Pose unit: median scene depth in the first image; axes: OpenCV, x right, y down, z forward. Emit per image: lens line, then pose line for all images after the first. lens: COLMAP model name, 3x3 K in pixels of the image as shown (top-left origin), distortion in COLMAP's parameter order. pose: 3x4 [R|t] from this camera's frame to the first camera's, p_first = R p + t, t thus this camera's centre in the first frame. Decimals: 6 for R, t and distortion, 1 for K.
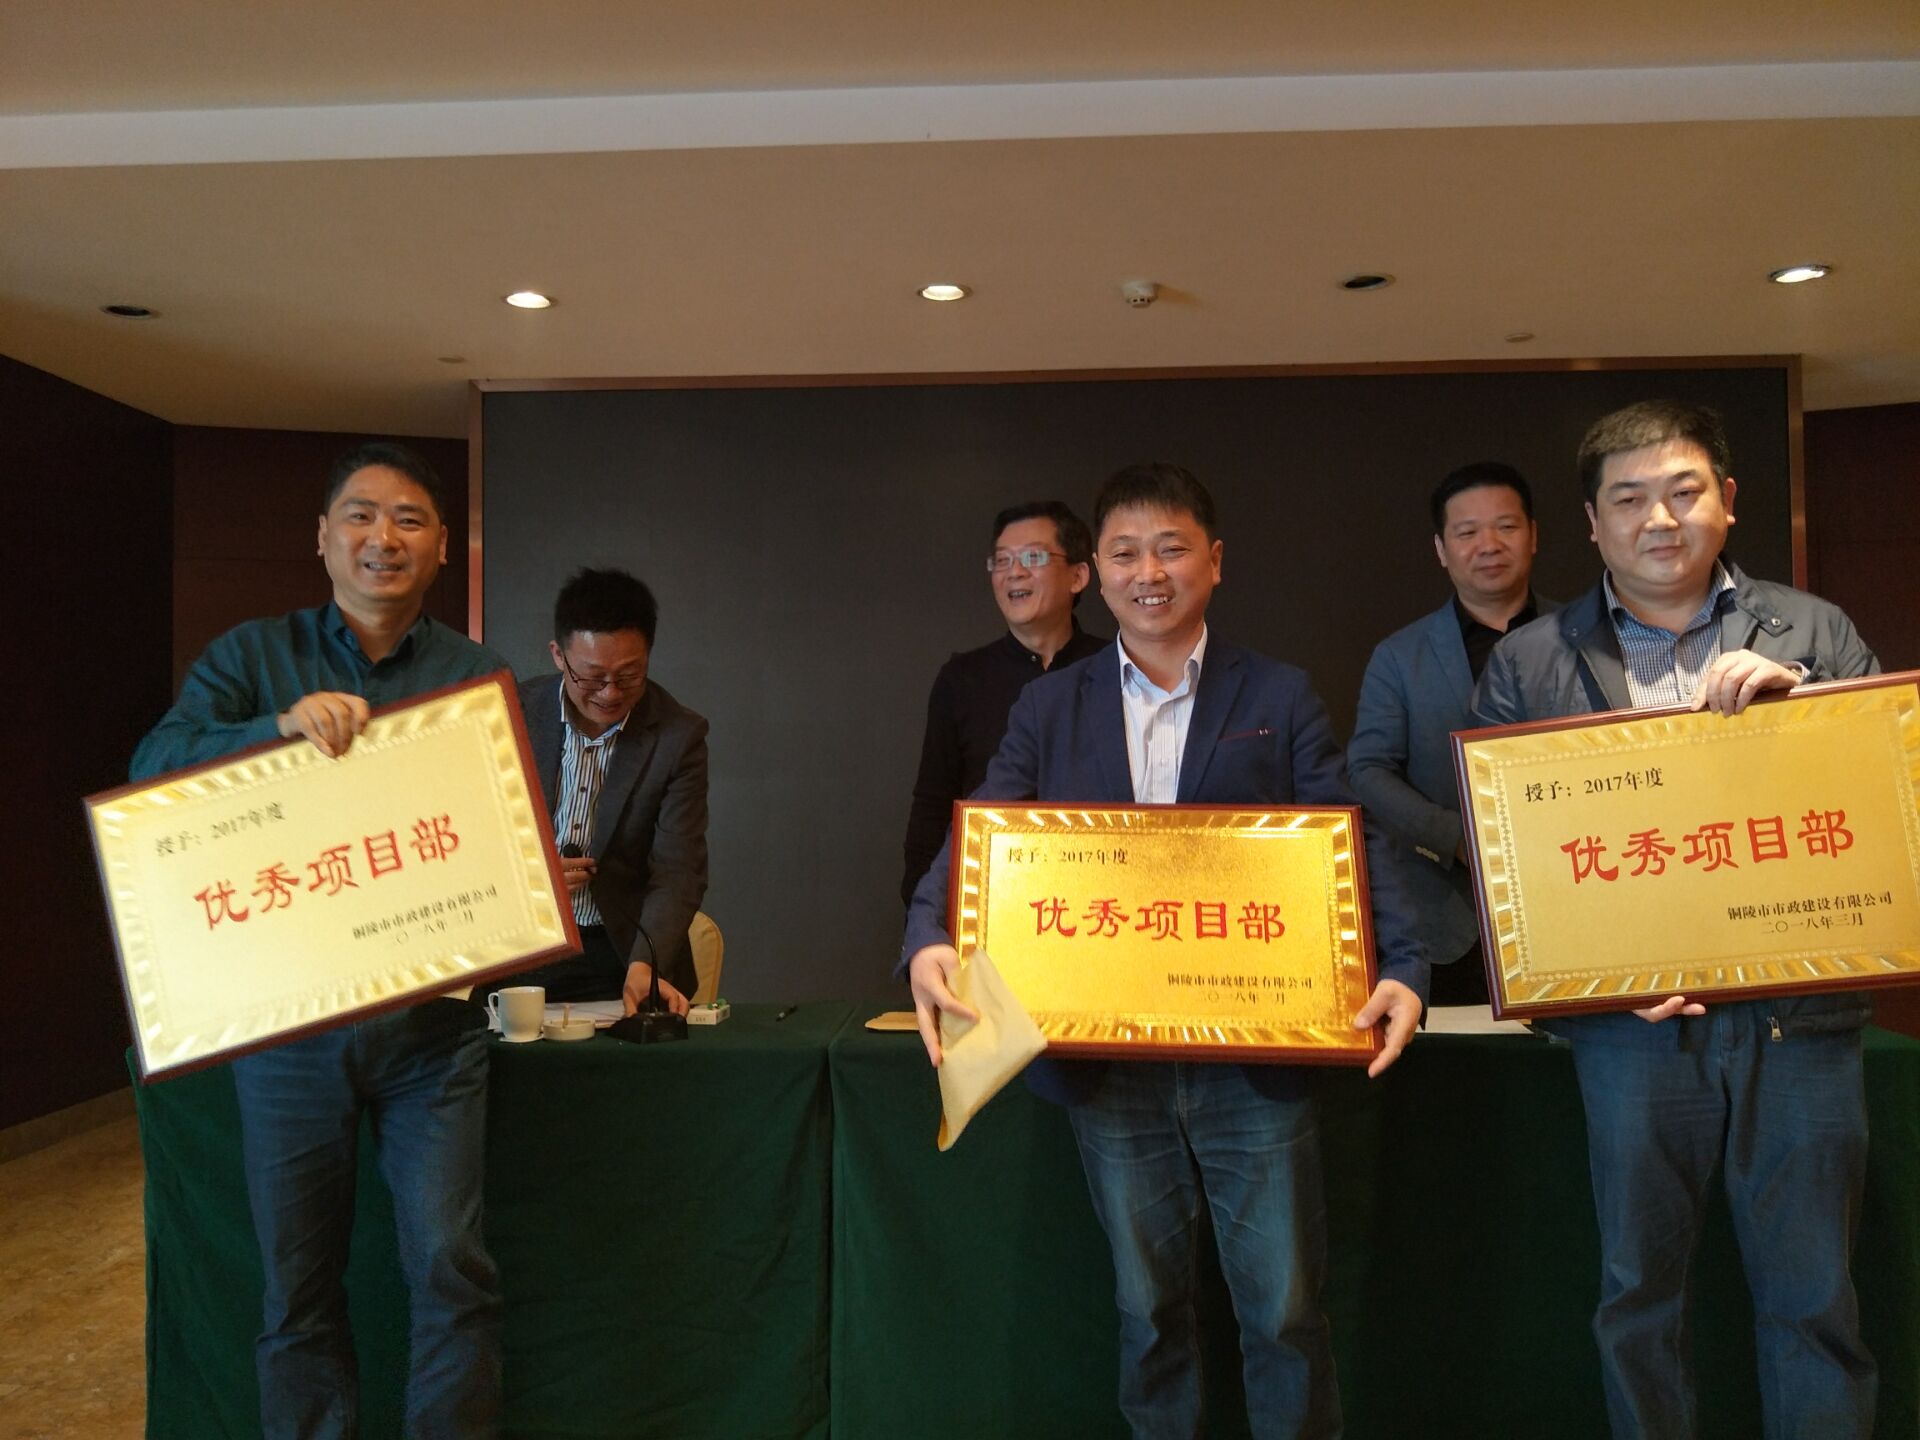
lens RADIAL K [[1660.0, 0, 956.4], [0, 1660.0, 702.6], [0, 0, 1]] dist [-0.001589, -0.013560]
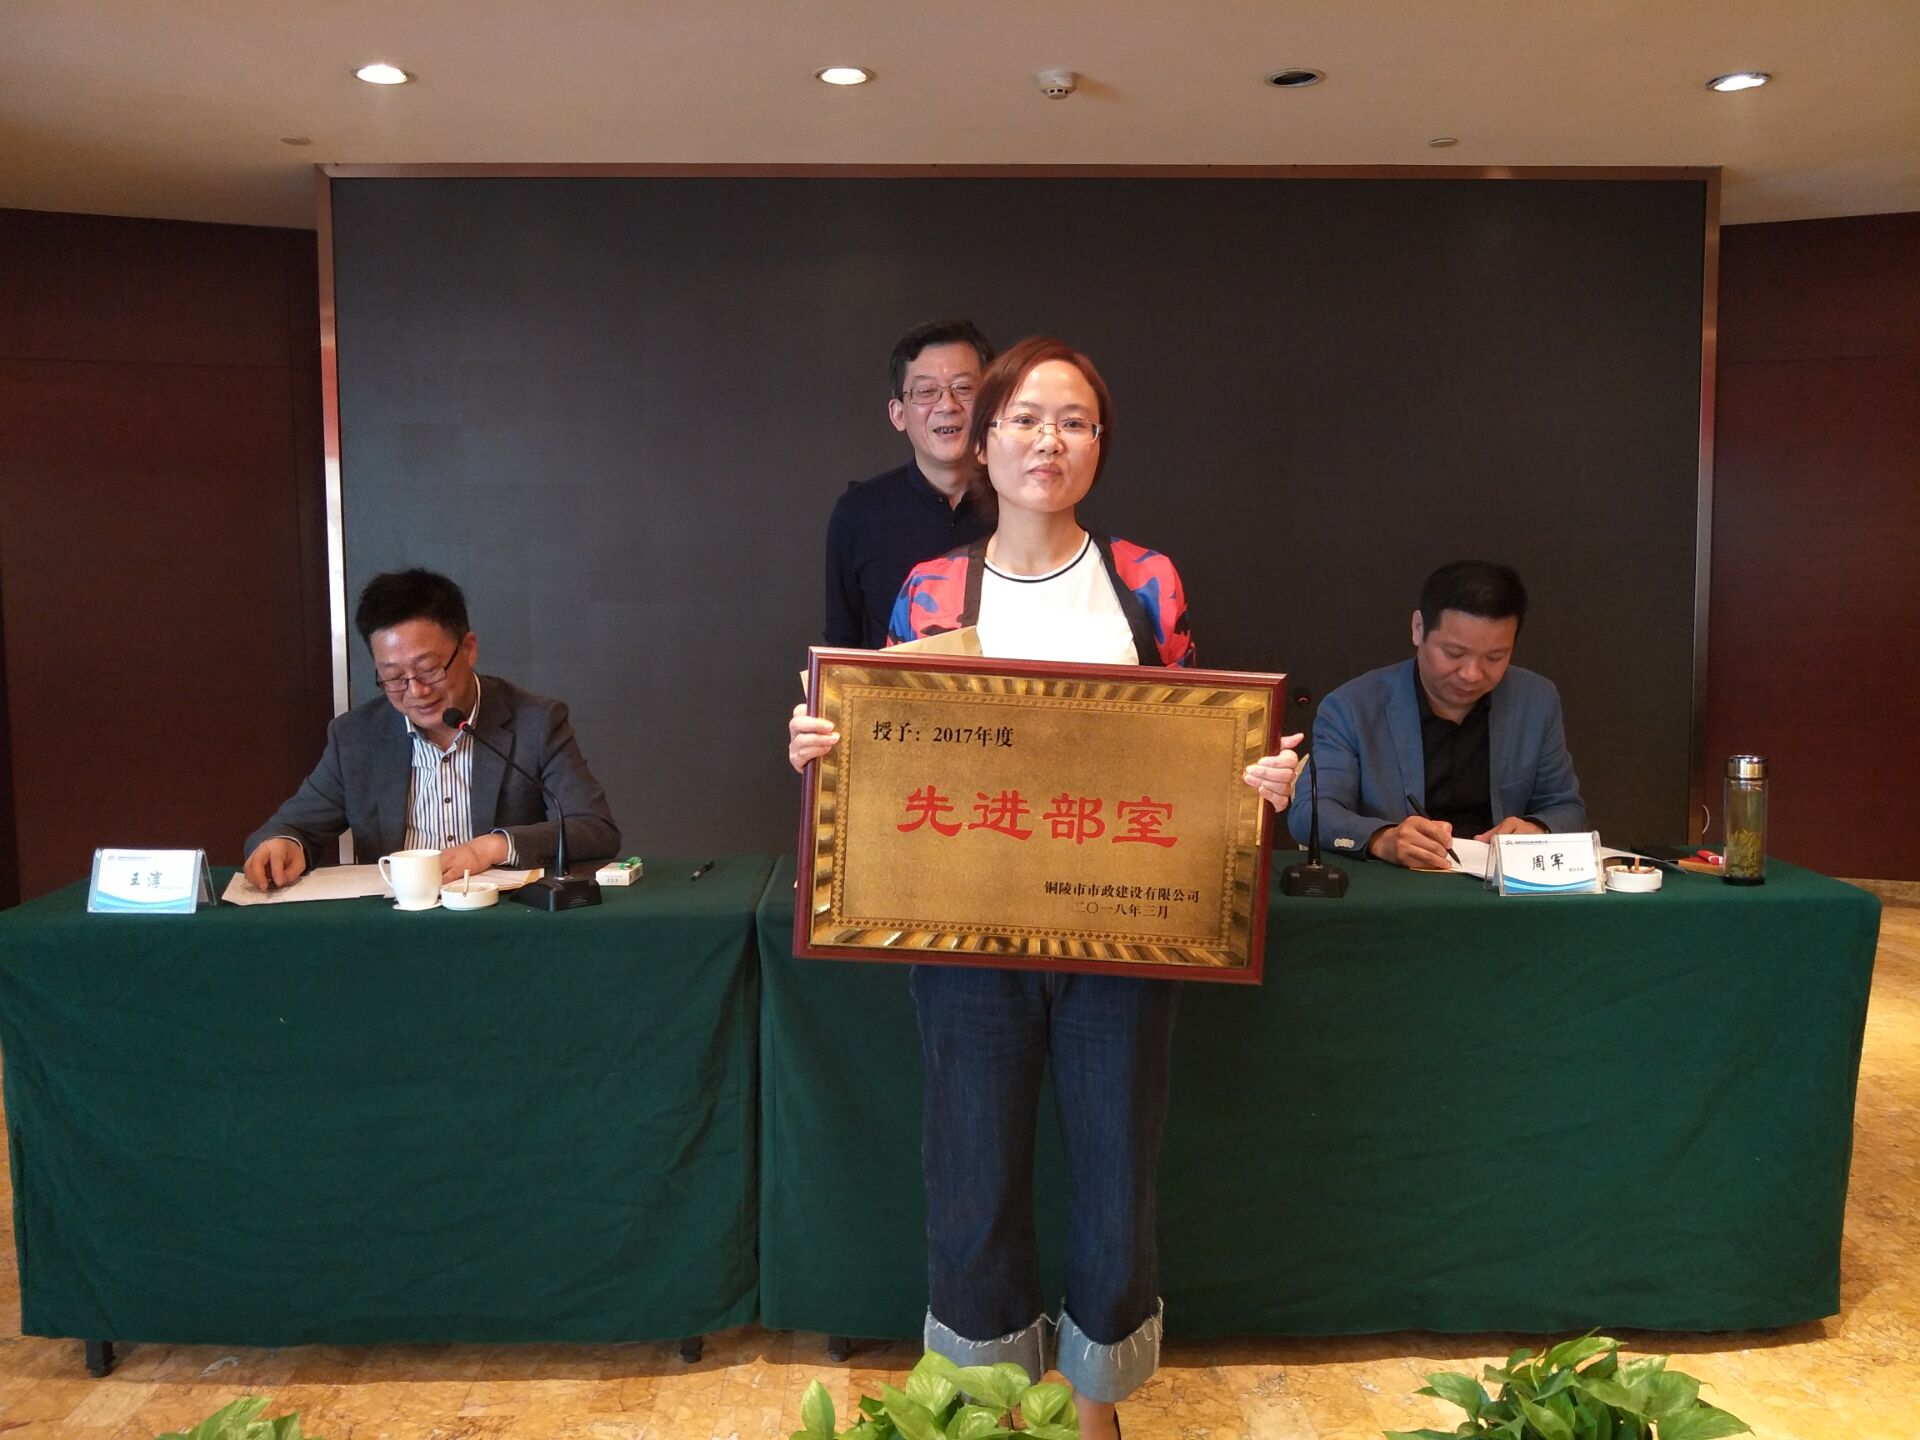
lens RADIAL K [[1660.0, 0, 963.5], [0, 1660.0, 706.7], [0, 0, 1]] dist [-0.001589, -0.013560]
pose [[0.996367, -0.005564, 0.084977, -0.027163], [-0.004734, 0.992703, 0.120495, -0.014580], [-0.085027, -0.120460, 0.989070, 0.052961]]
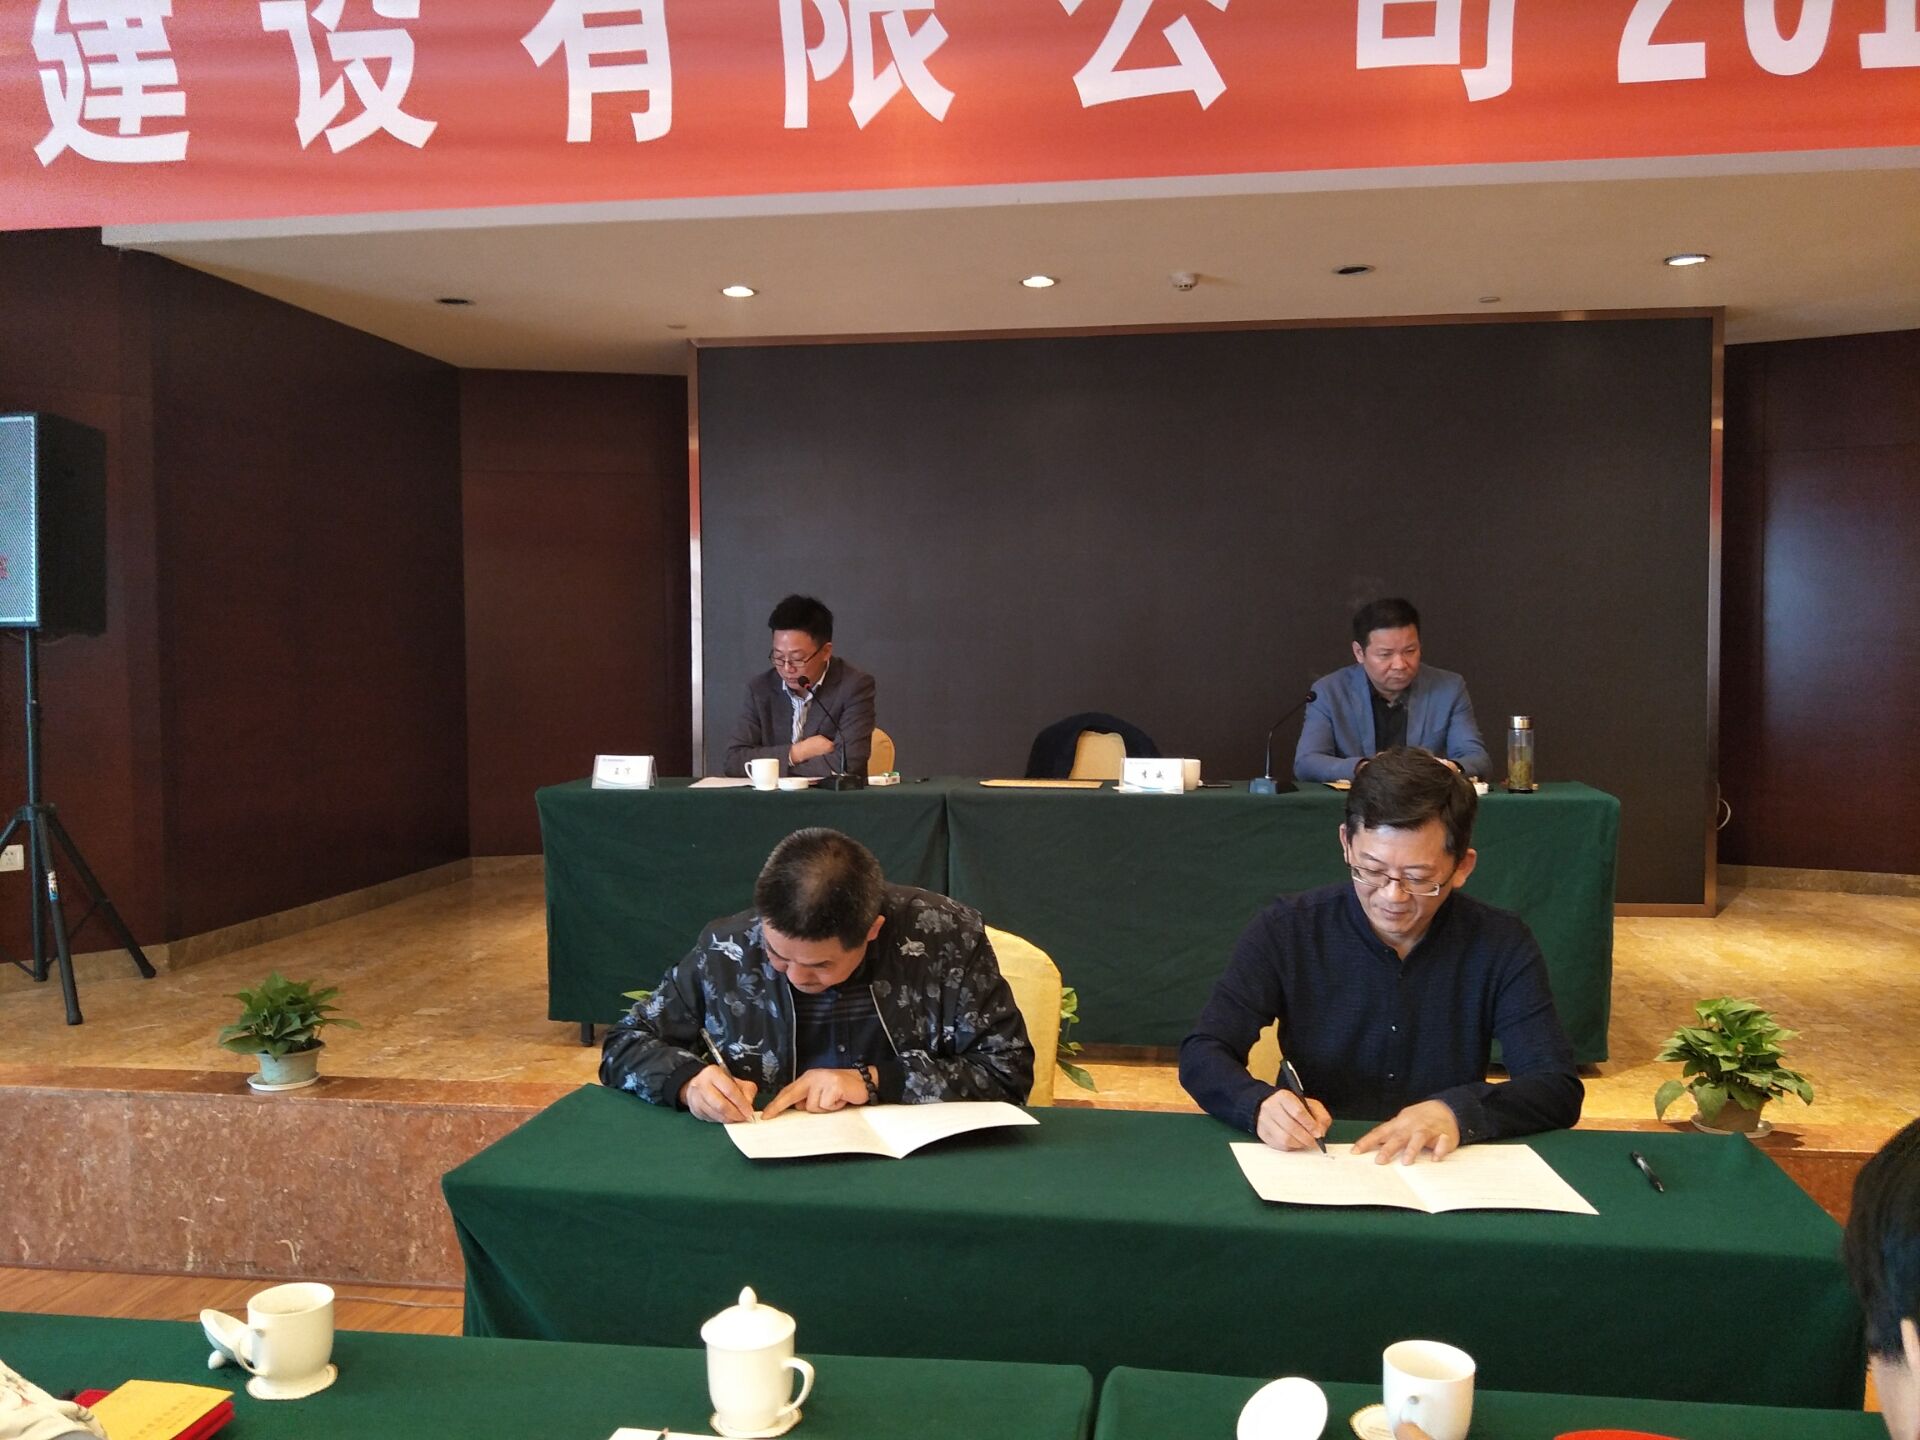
lens RADIAL K [[1660.0, 0, 966.8], [0, 1660.0, 703.4], [0, 0, 1]] dist [-0.001589, -0.013560]
pose [[0.996705, 0.007515, -0.080769, 0.055518], [-0.000994, 0.996756, 0.080480, -0.013232], [0.081112, -0.080135, 0.993478, -0.466799]]
